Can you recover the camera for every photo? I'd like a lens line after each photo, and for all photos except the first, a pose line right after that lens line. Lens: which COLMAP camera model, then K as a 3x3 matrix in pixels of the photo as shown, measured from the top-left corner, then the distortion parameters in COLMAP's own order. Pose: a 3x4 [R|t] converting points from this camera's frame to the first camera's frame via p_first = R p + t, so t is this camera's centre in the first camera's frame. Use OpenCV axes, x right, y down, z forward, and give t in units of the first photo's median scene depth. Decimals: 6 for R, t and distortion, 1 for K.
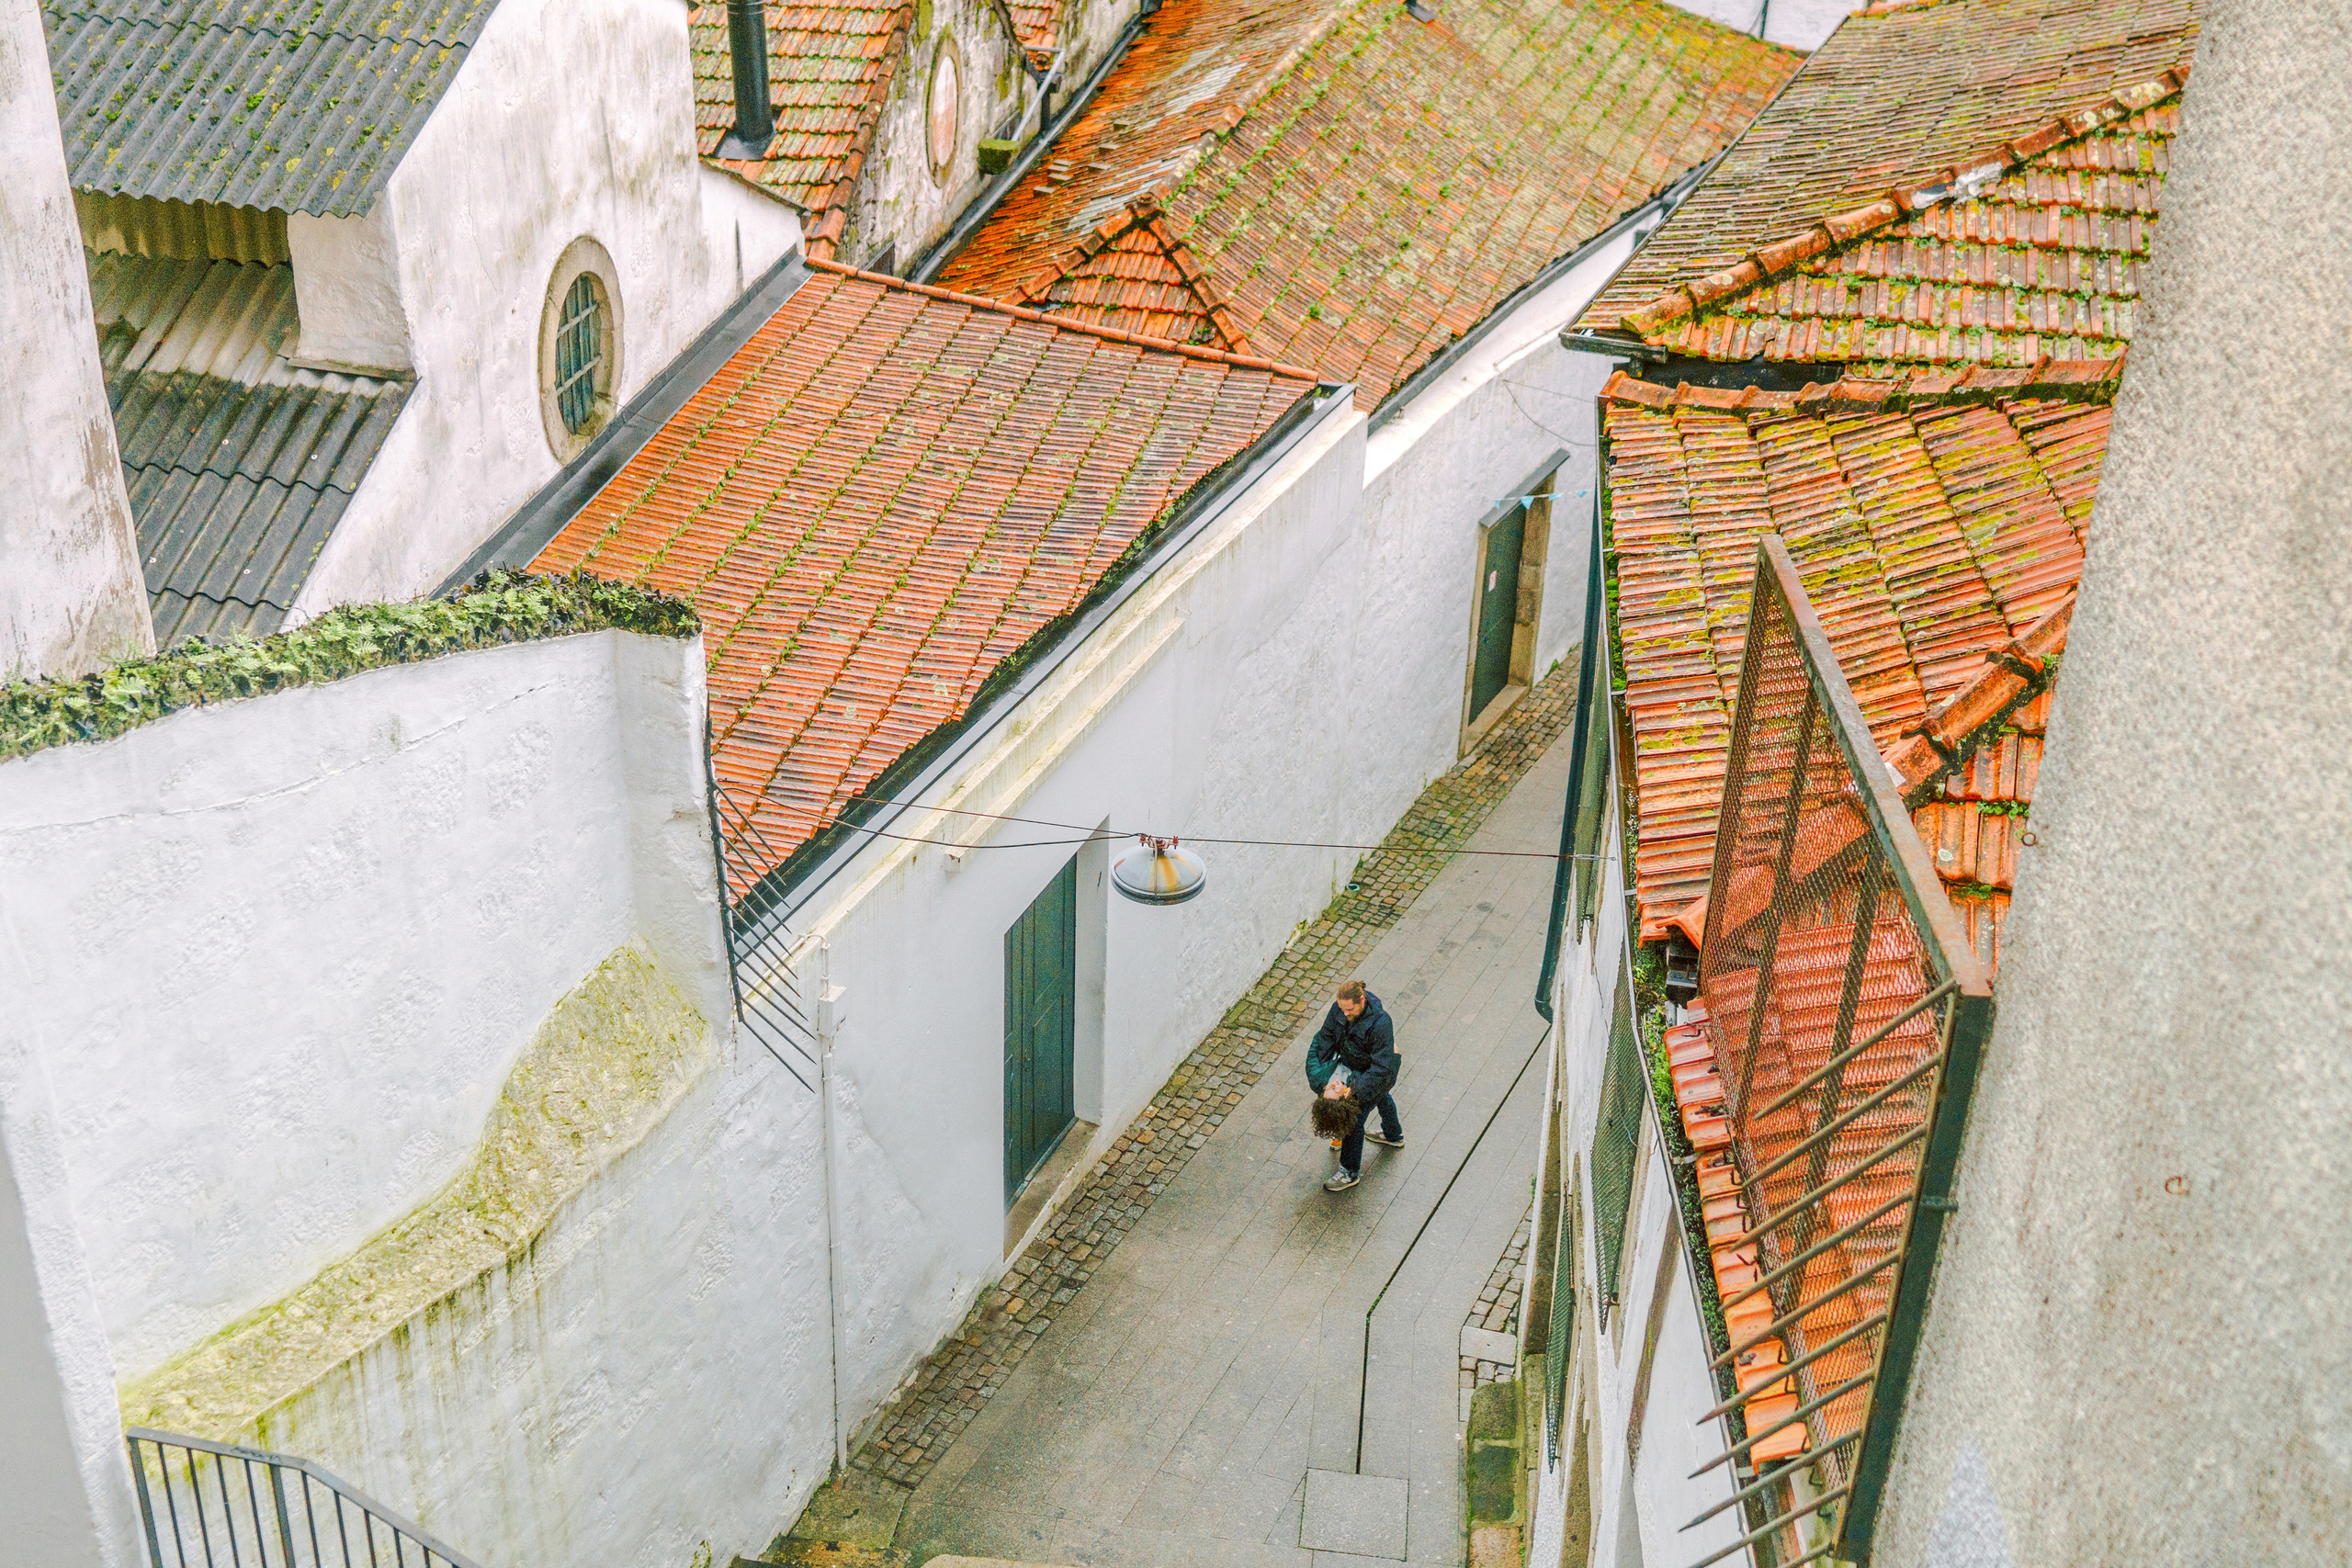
lens RADIAL K [[2475.4, 0, 1176.8], [0, 2475.4, 780.4], [0, 0, 1]] dist [0.007673, 0.000000]
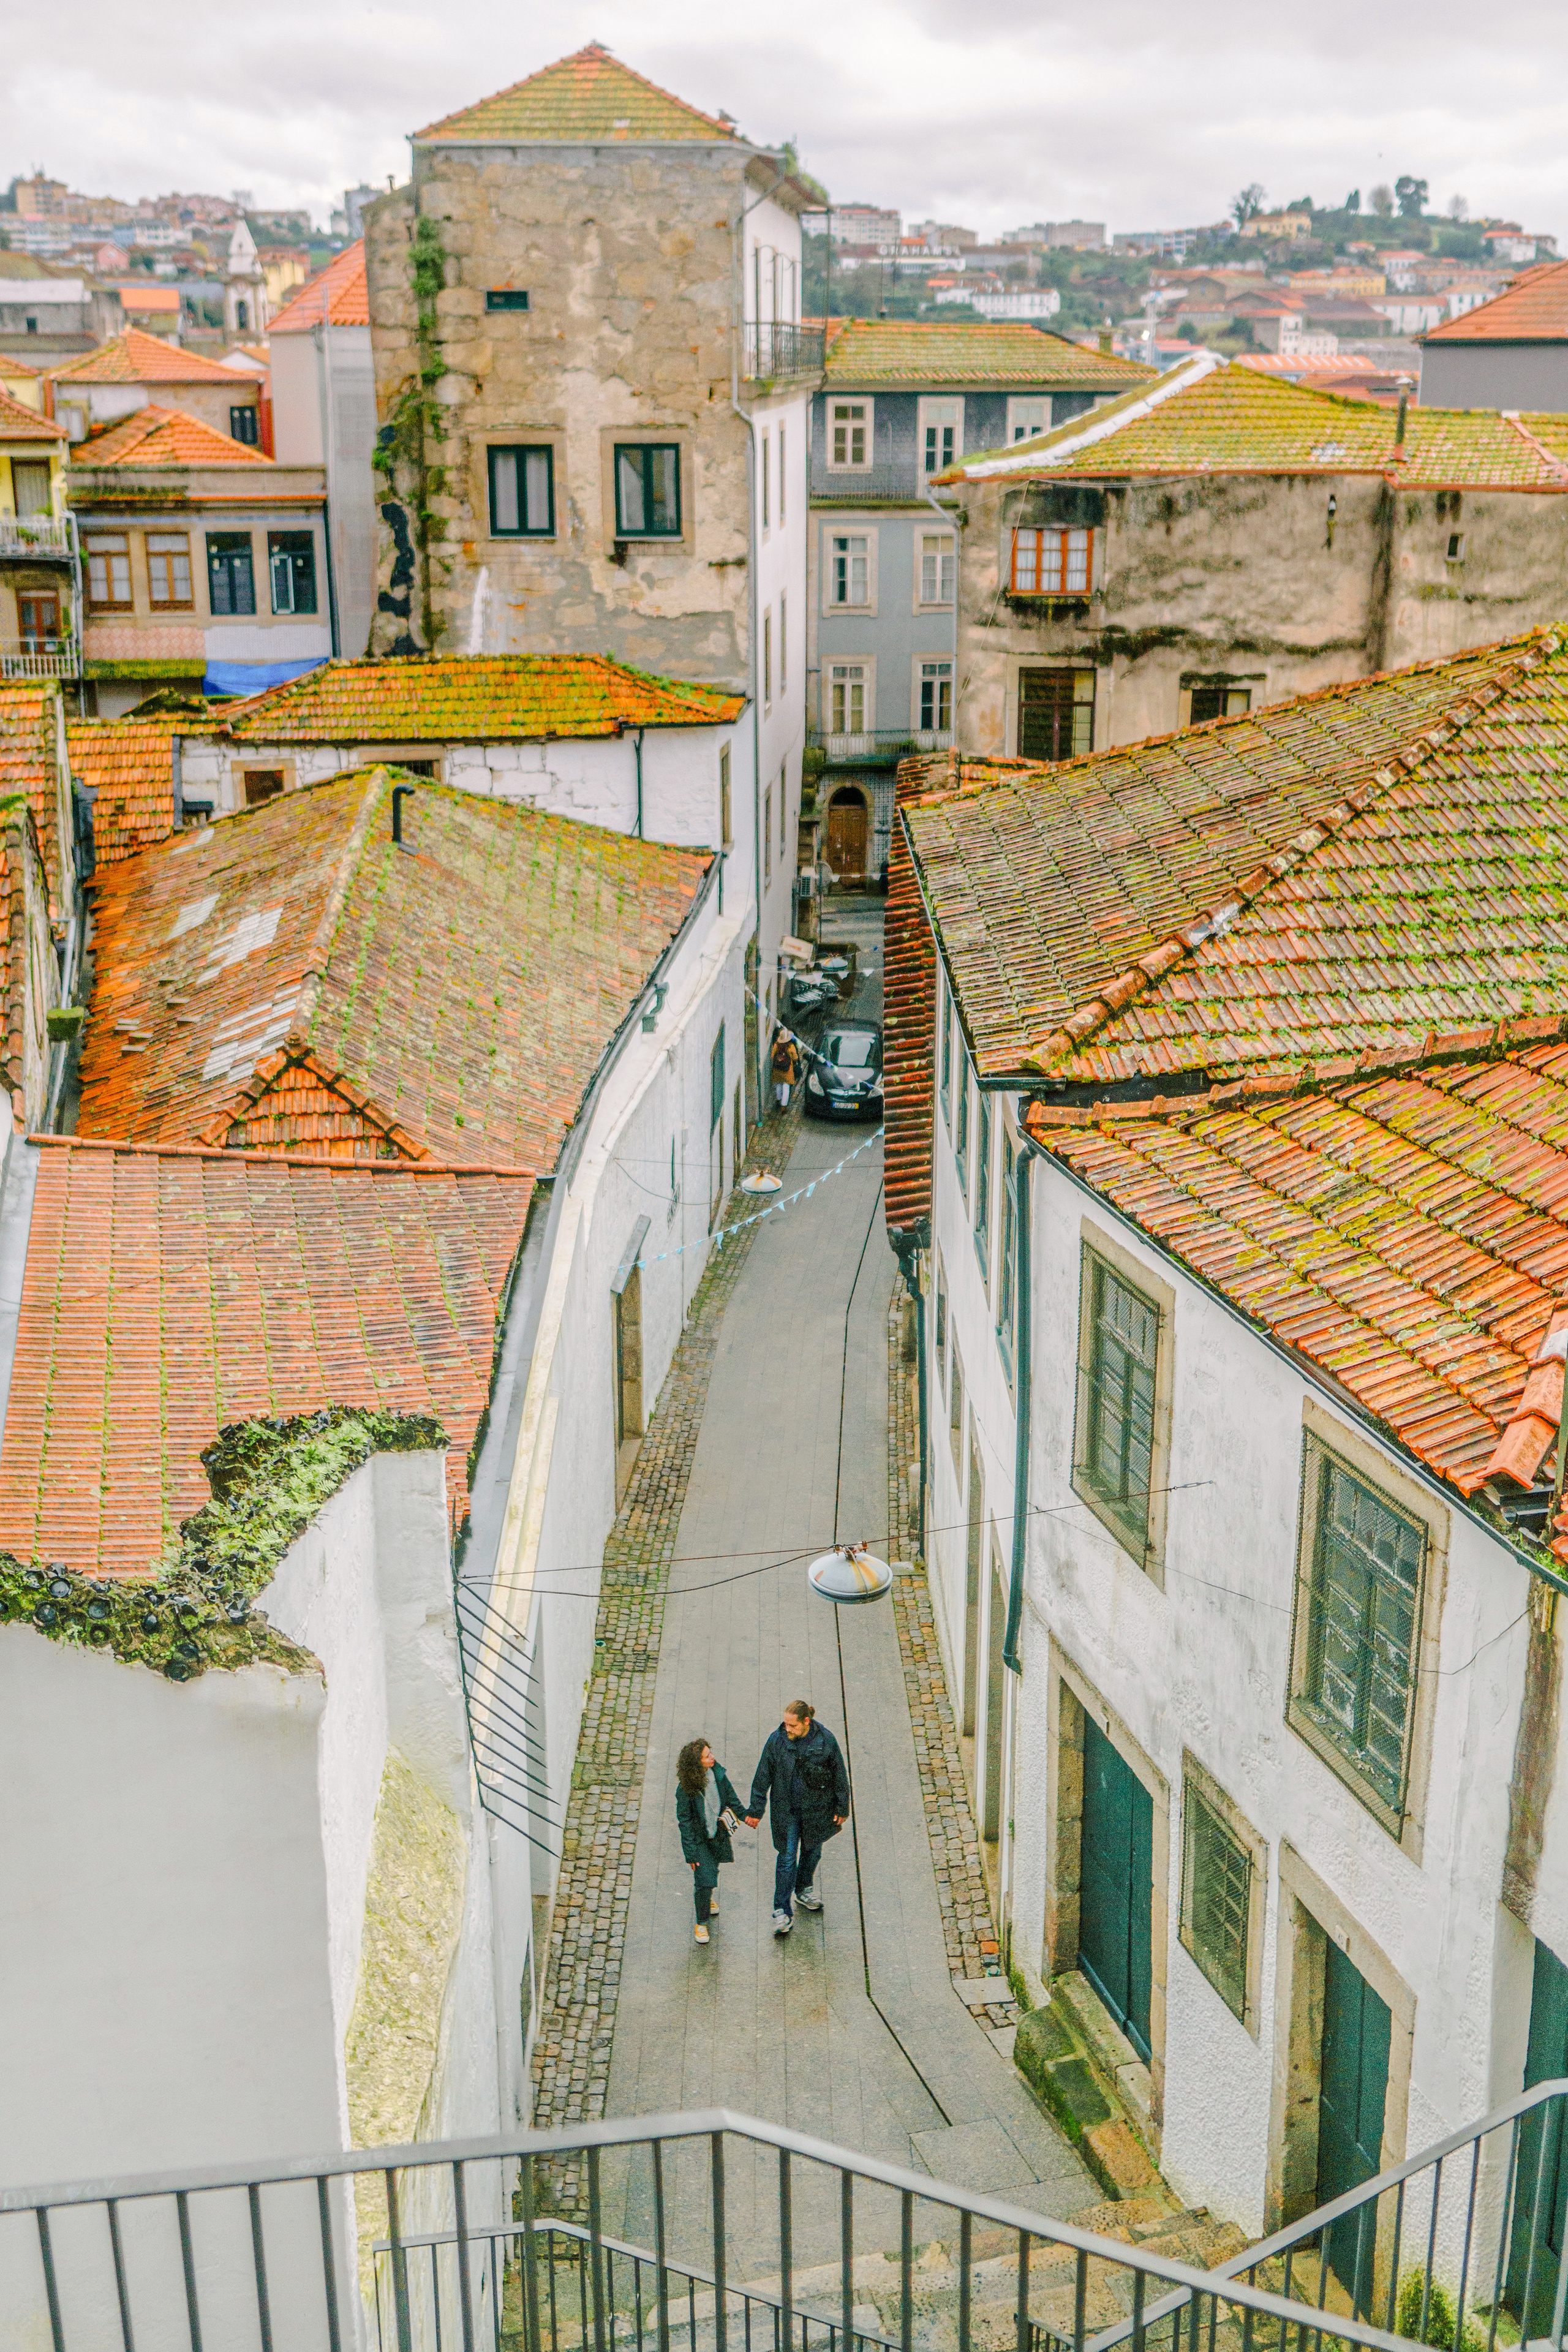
lens RADIAL K [[2475.6, 0, 784.4], [0, 2475.6, 1179.5], [0, 0, 1]] dist [0.007673, 0.000000]
pose [[0.922198, -0.152918, 0.355200, -0.356701], [0.207872, 0.970535, -0.121868, -0.006722], [-0.326098, 0.186222, 0.926813, -0.069593]]
